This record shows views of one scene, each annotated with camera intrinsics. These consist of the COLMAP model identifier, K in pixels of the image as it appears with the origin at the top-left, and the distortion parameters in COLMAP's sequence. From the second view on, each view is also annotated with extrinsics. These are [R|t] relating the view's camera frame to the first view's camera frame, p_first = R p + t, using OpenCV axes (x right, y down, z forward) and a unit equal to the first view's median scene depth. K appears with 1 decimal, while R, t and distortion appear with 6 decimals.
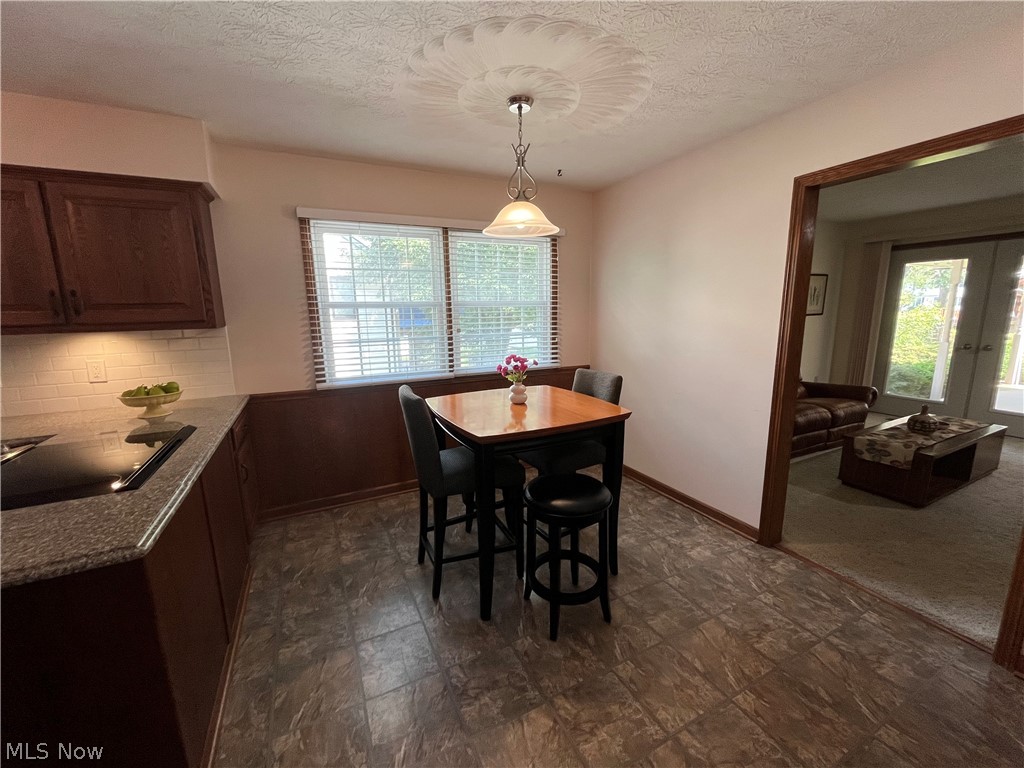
lens RADIAL K [[412.0, 0, 510.5], [0, 412.0, 385.1], [0, 0, 1]] dist [-0.001209, -0.000071]
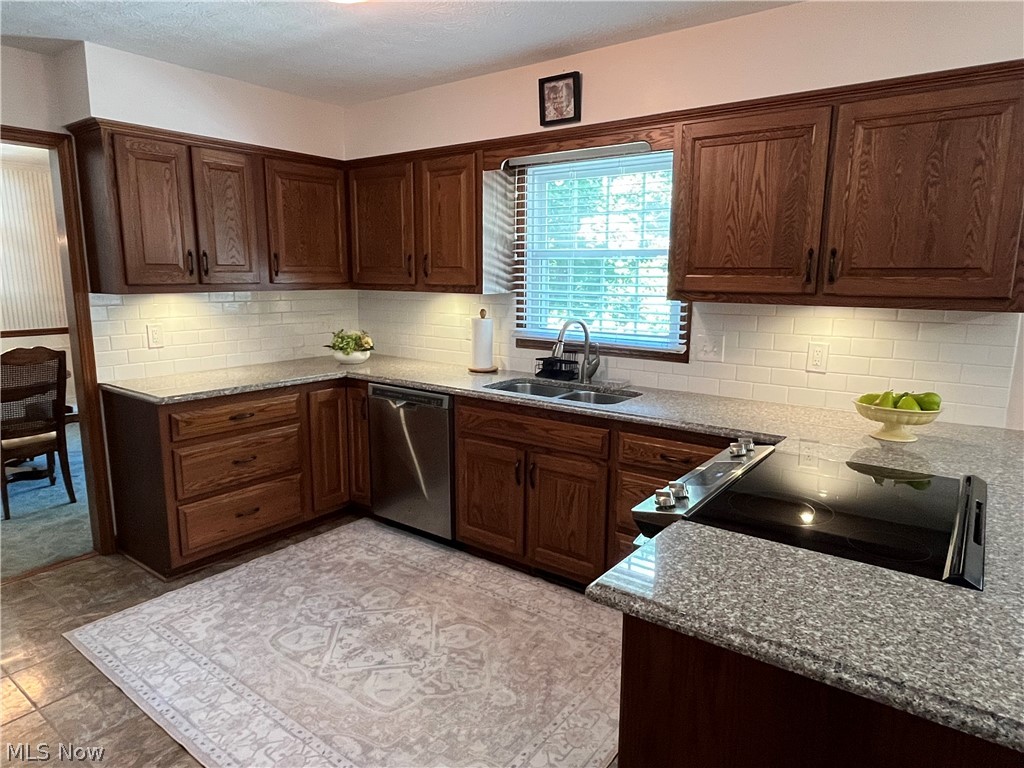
lens RADIAL K [[637.4, 0, 510.4], [0, 637.4, 384.7], [0, 0, 1]] dist [-0.000559, -0.000343]
pose [[0.462471, 0.172544, -0.869683, -0.285318], [-0.177823, 0.979002, 0.099672, -0.002786], [0.868619, 0.108554, 0.483442, -0.029168]]
